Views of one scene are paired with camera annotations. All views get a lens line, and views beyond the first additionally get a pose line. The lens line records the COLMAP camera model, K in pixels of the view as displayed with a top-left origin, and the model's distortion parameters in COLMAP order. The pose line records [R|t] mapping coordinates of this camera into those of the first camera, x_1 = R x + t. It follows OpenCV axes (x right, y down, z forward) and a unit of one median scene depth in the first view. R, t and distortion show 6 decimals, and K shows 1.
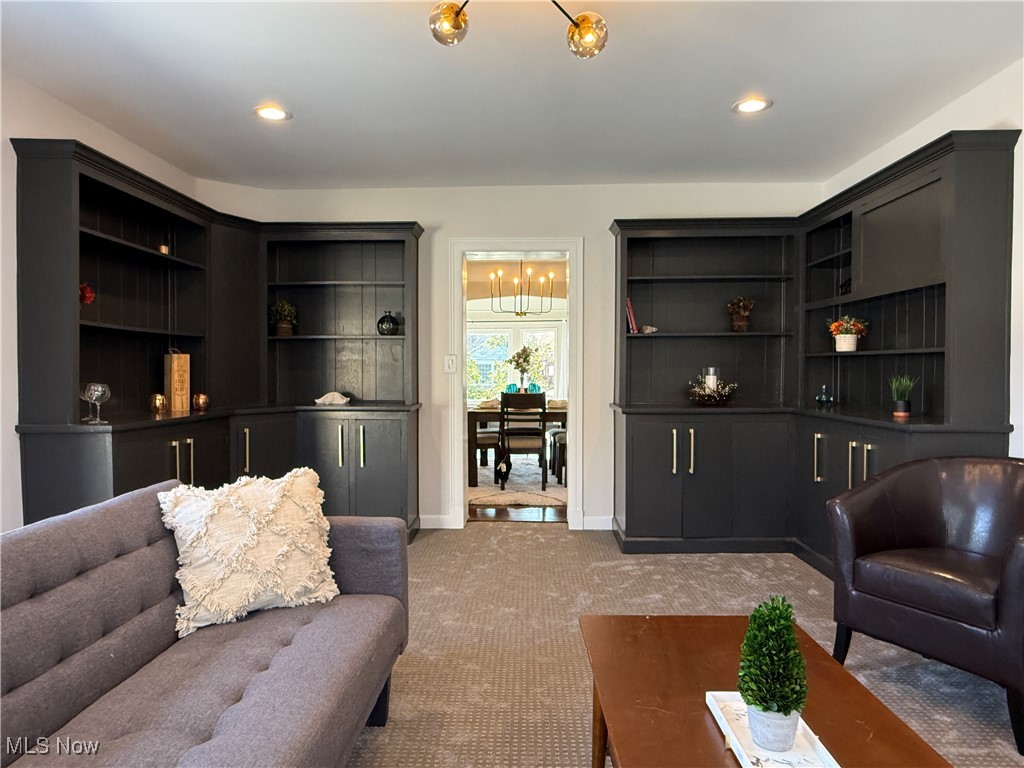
lens RADIAL K [[660.7, 0, 507.4], [0, 660.7, 386.2], [0, 0, 1]] dist [0.002537, 0.000816]
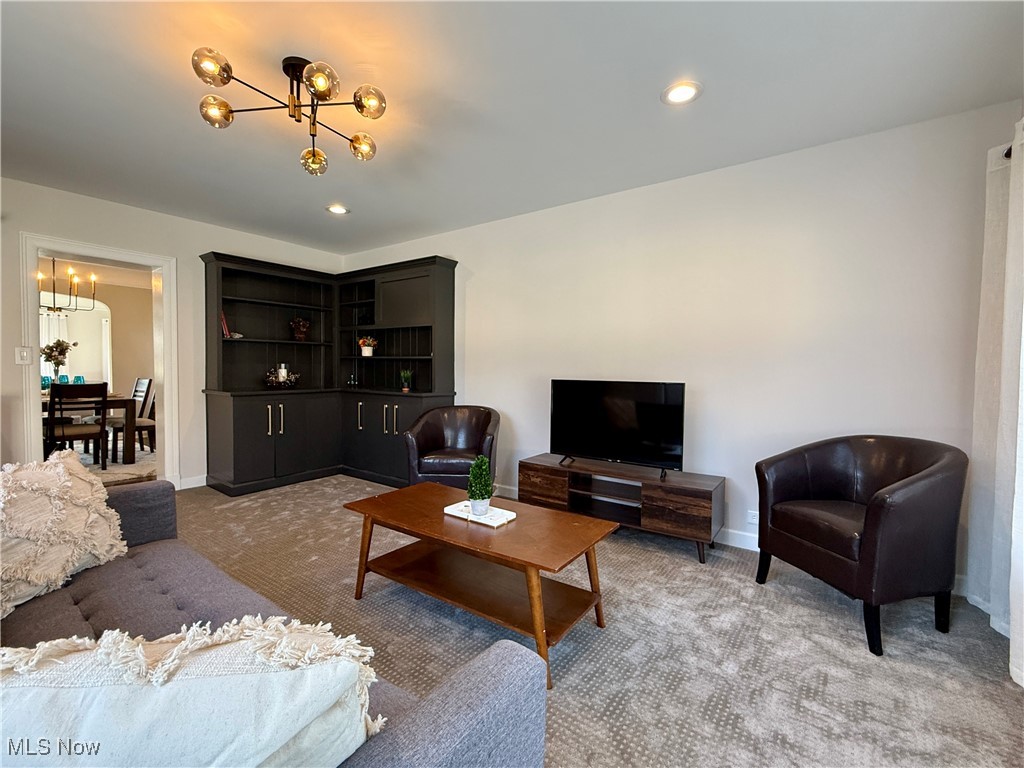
lens RADIAL K [[456.6, 0, 512.7], [0, 456.6, 384.4], [0, 0, 1]] dist [0.002238, 0.000320]
pose [[0.566549, -0.020833, 0.823765, -0.283694], [0.007351, 0.999768, 0.020228, 0.001812], [-0.823995, -0.005405, 0.566571, -0.028422]]
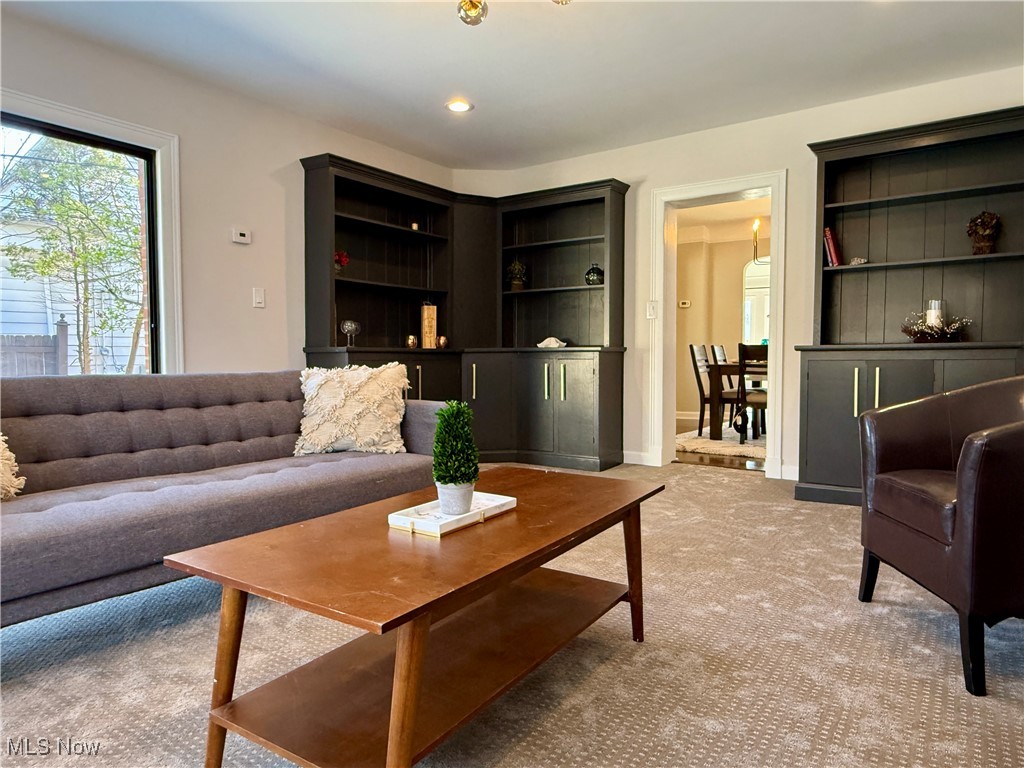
lens RADIAL K [[660.7, 0, 504.6], [0, 660.7, 382.9], [0, 0, 1]] dist [0.002537, 0.000816]
pose [[0.833735, 0.022973, -0.551687, 0.354874], [-0.012811, 0.999670, 0.022267, 0.073151], [0.552017, -0.011497, 0.833754, -0.013388]]
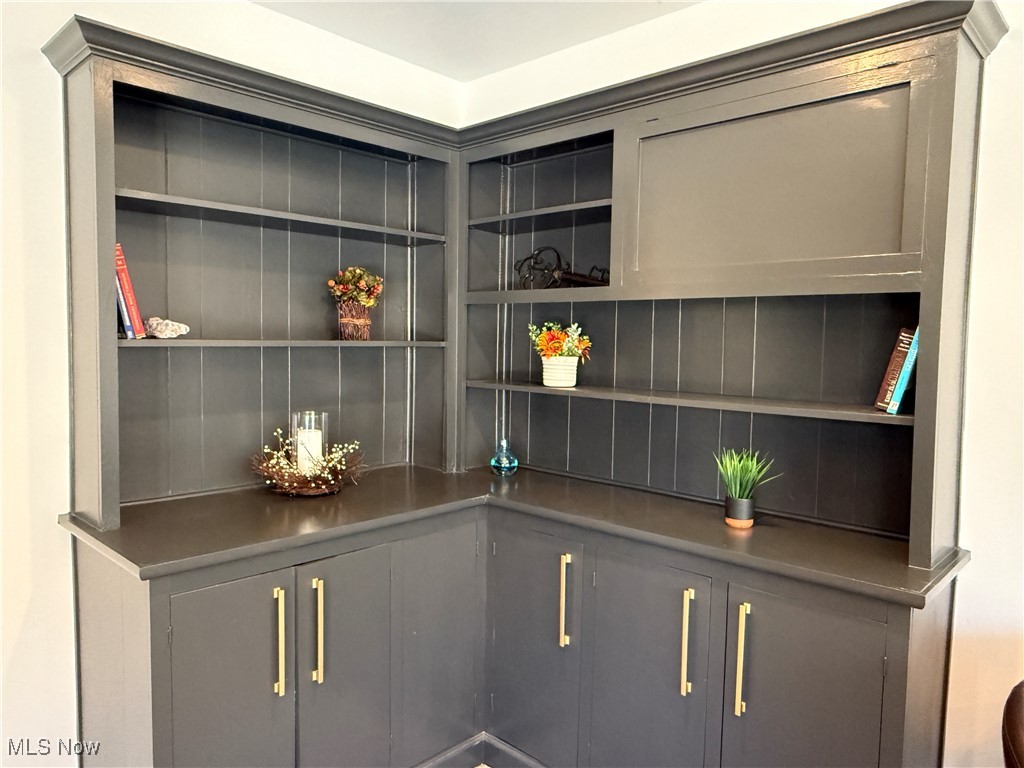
lens RADIAL K [[719.8, 0, 503.8], [0, 719.8, 387.9], [0, 0, 1]] dist [0.035675, -0.022999]
pose [[0.668043, -0.038306, 0.743136, 0.020197], [-0.000590, 0.998647, 0.052007, -0.081629], [-0.744123, -0.035181, 0.667116, 0.614152]]
